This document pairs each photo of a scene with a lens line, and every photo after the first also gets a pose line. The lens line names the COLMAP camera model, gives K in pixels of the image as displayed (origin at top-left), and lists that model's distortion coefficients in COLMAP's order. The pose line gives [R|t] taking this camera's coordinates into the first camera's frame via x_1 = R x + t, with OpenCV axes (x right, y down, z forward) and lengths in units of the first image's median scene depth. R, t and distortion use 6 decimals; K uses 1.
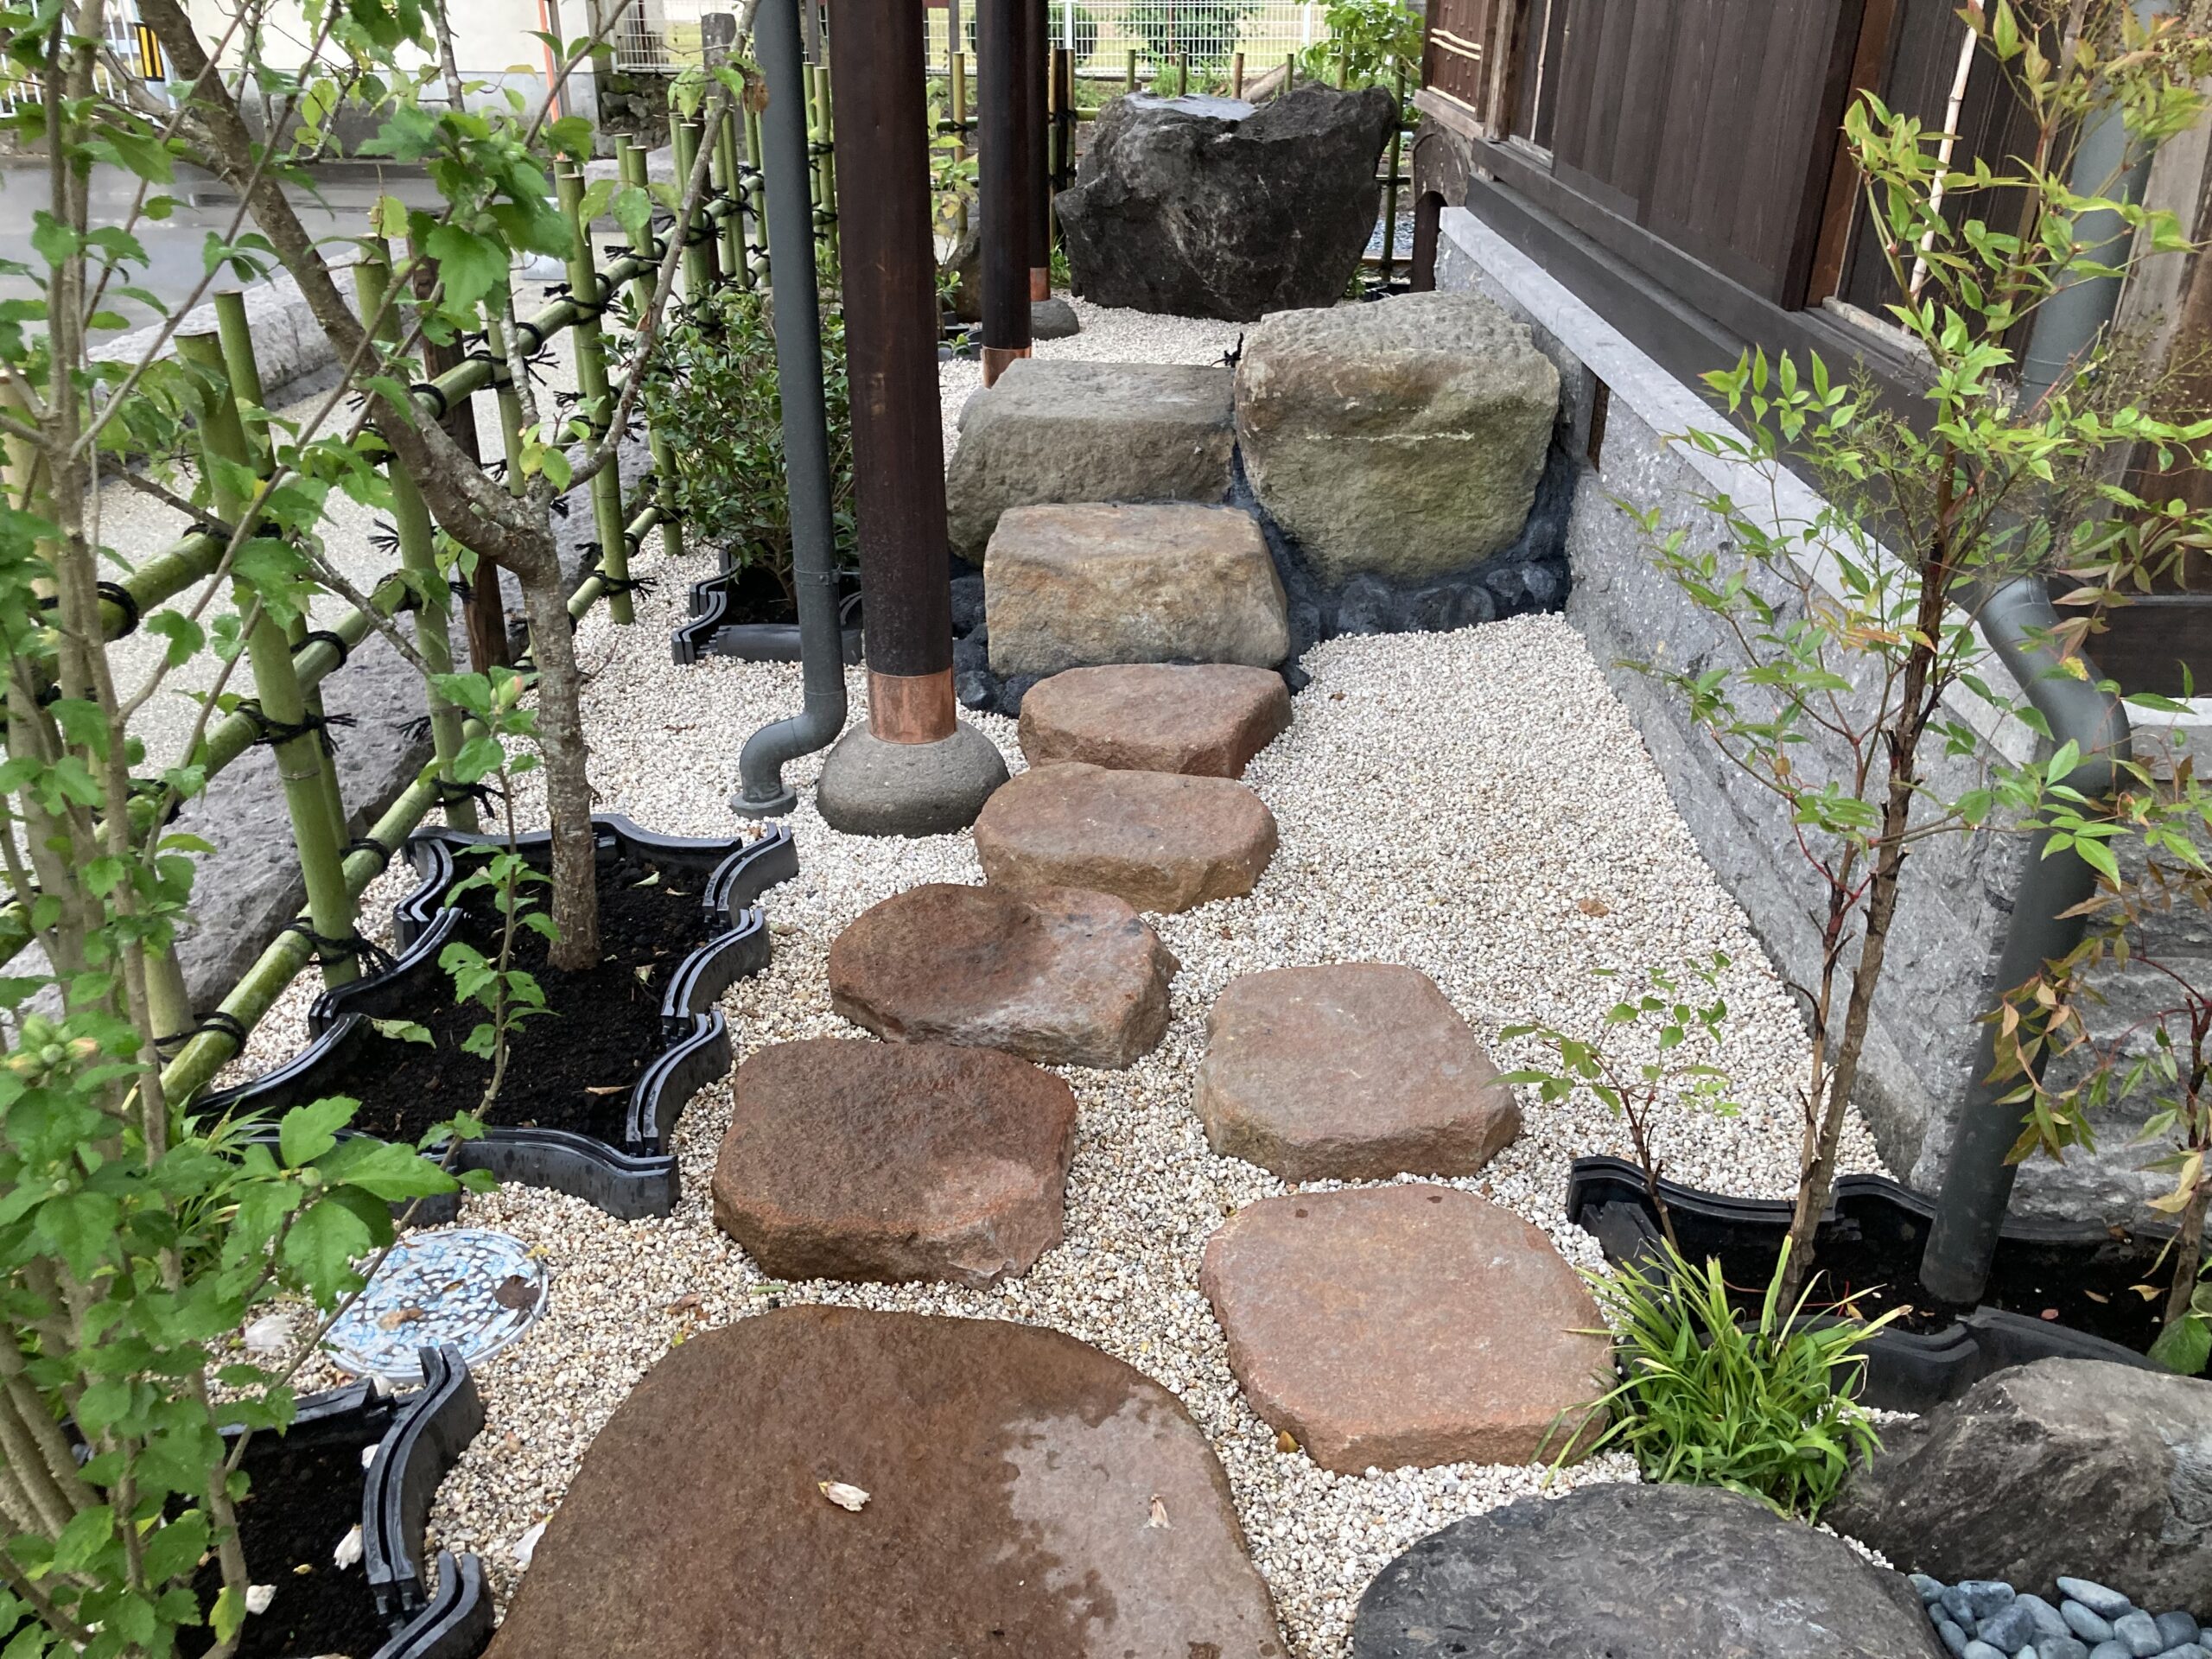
lens RADIAL K [[1848.2, 0, 1105.2], [0, 1848.2, 826.1], [0, 0, 1]] dist [0.029062, -0.025457]
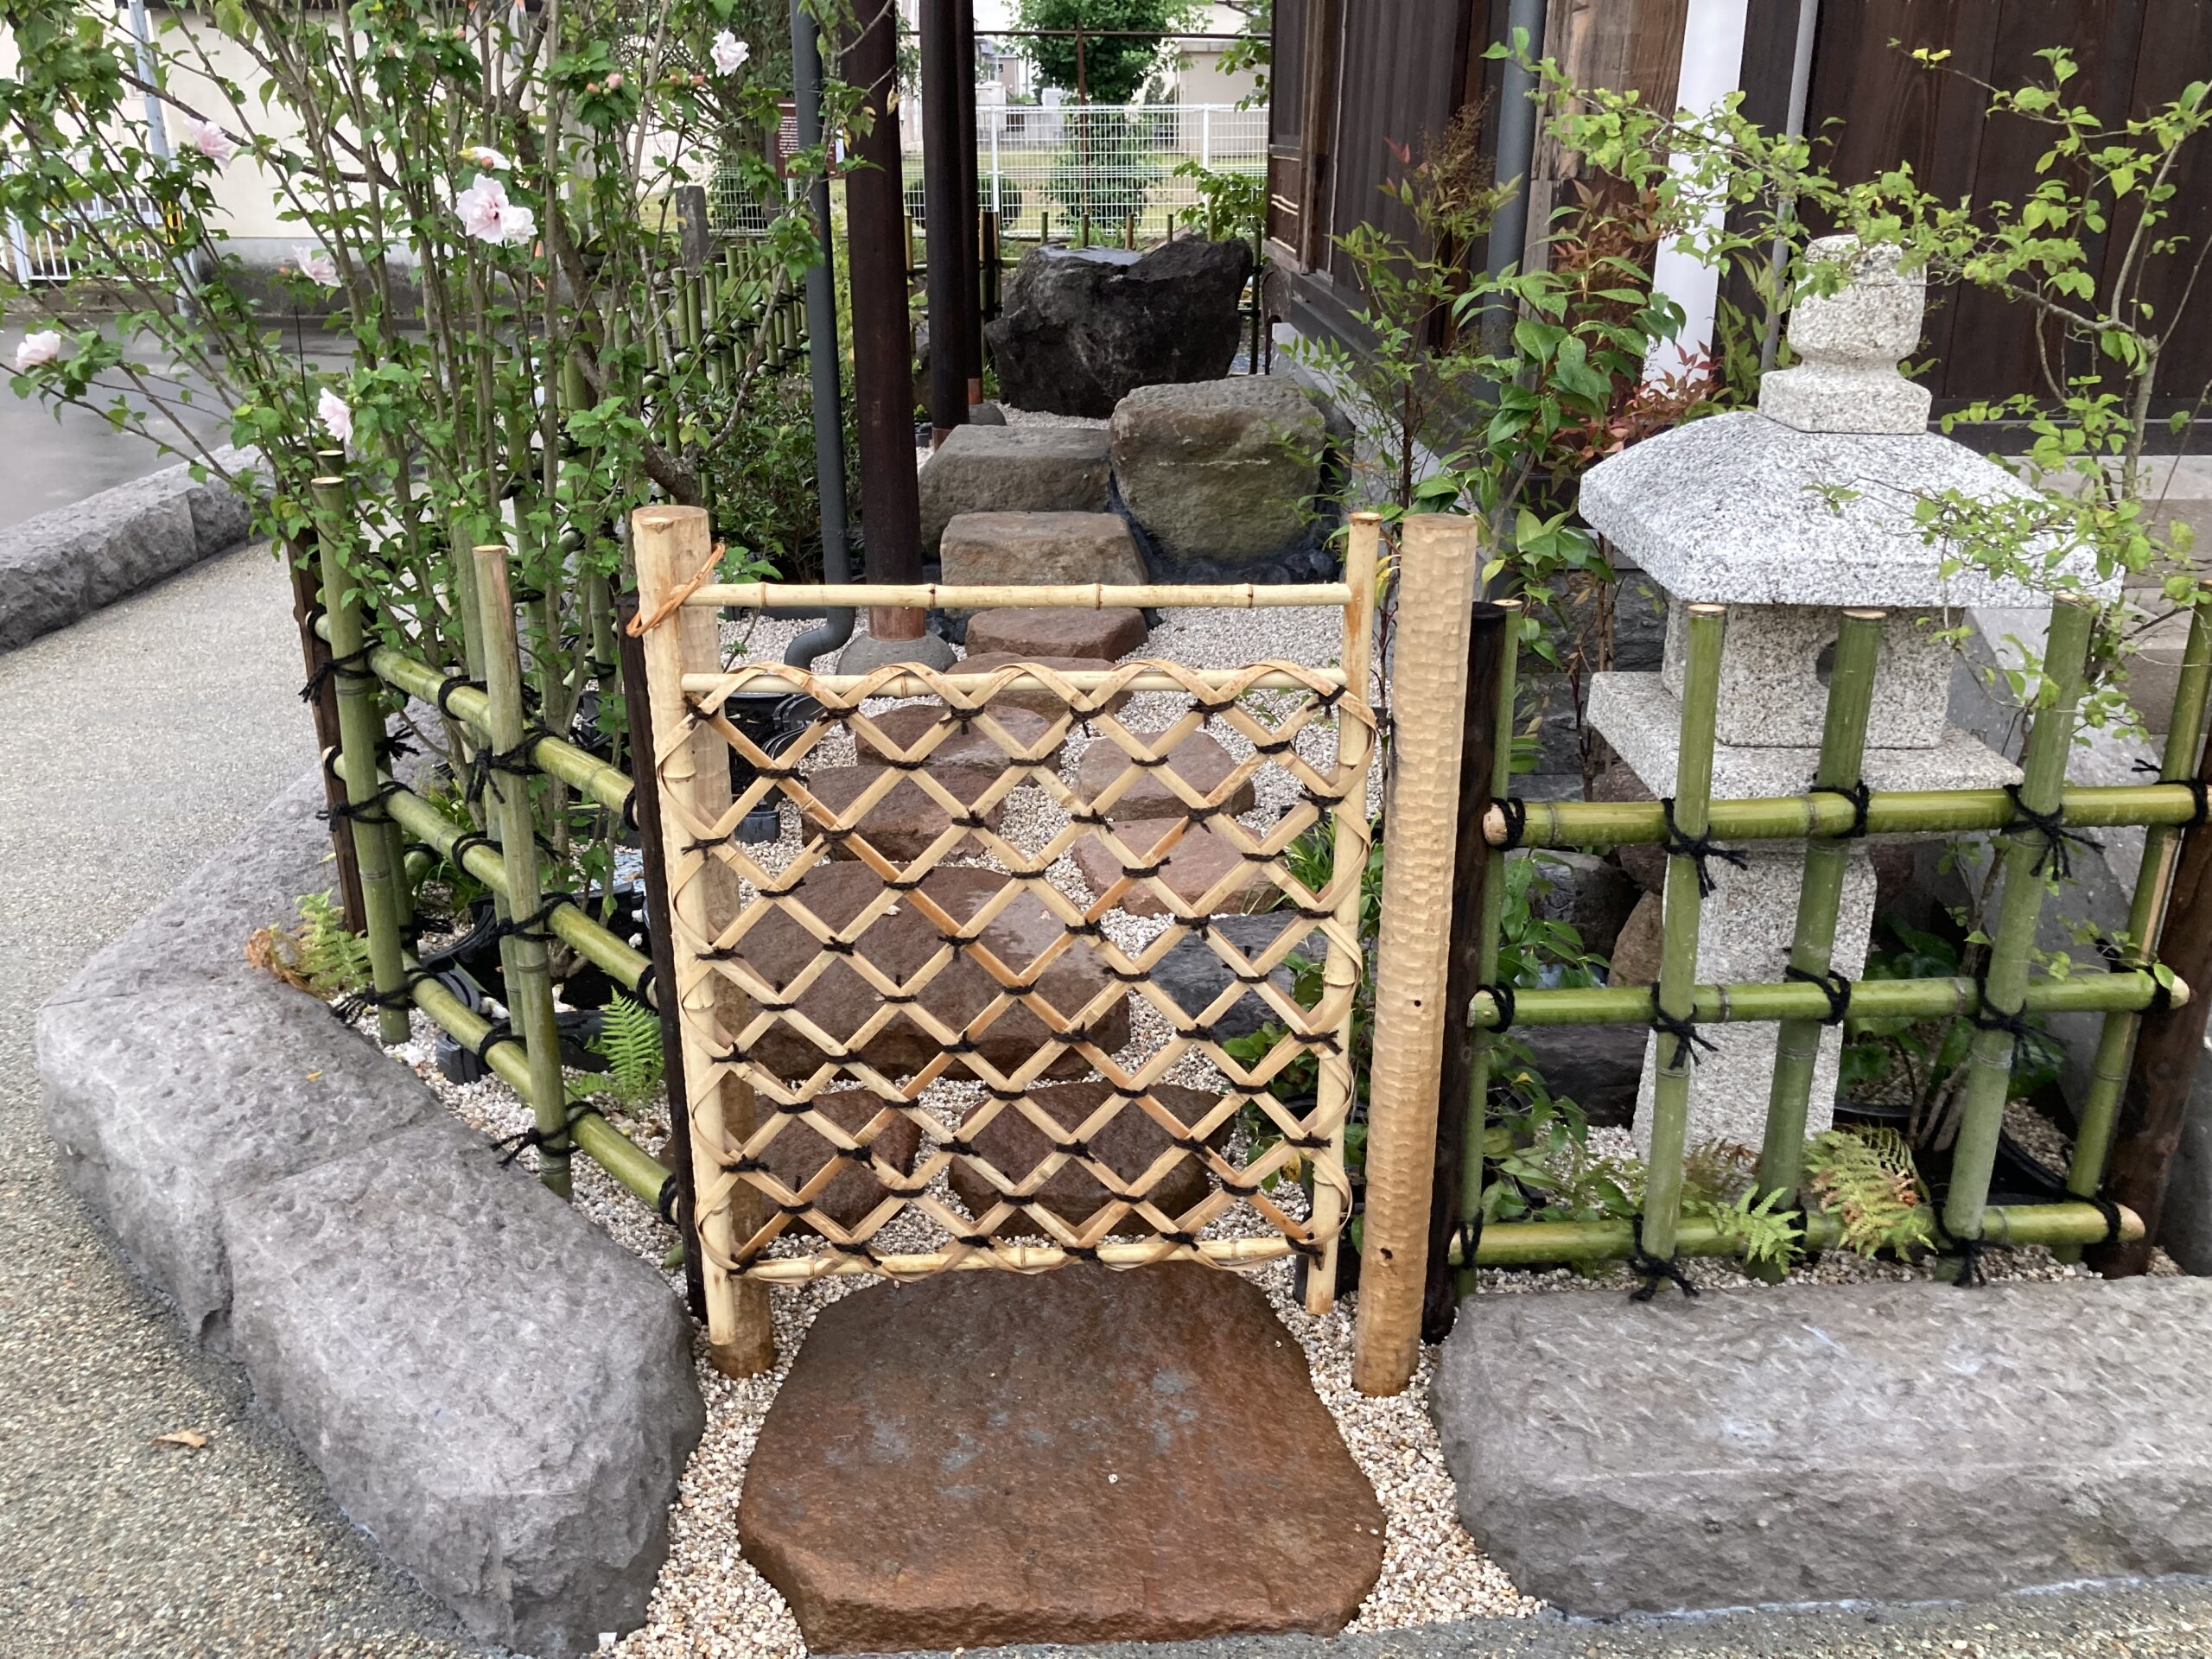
lens RADIAL K [[1848.2, 0, 1107.1], [0, 1848.2, 830.9], [0, 0, 1]] dist [0.029062, -0.025457]
pose [[0.999265, -0.020193, 0.032585, 0.008213], [0.022609, 0.996884, -0.075569, 0.108921], [-0.030958, 0.076250, 0.996608, -0.252620]]
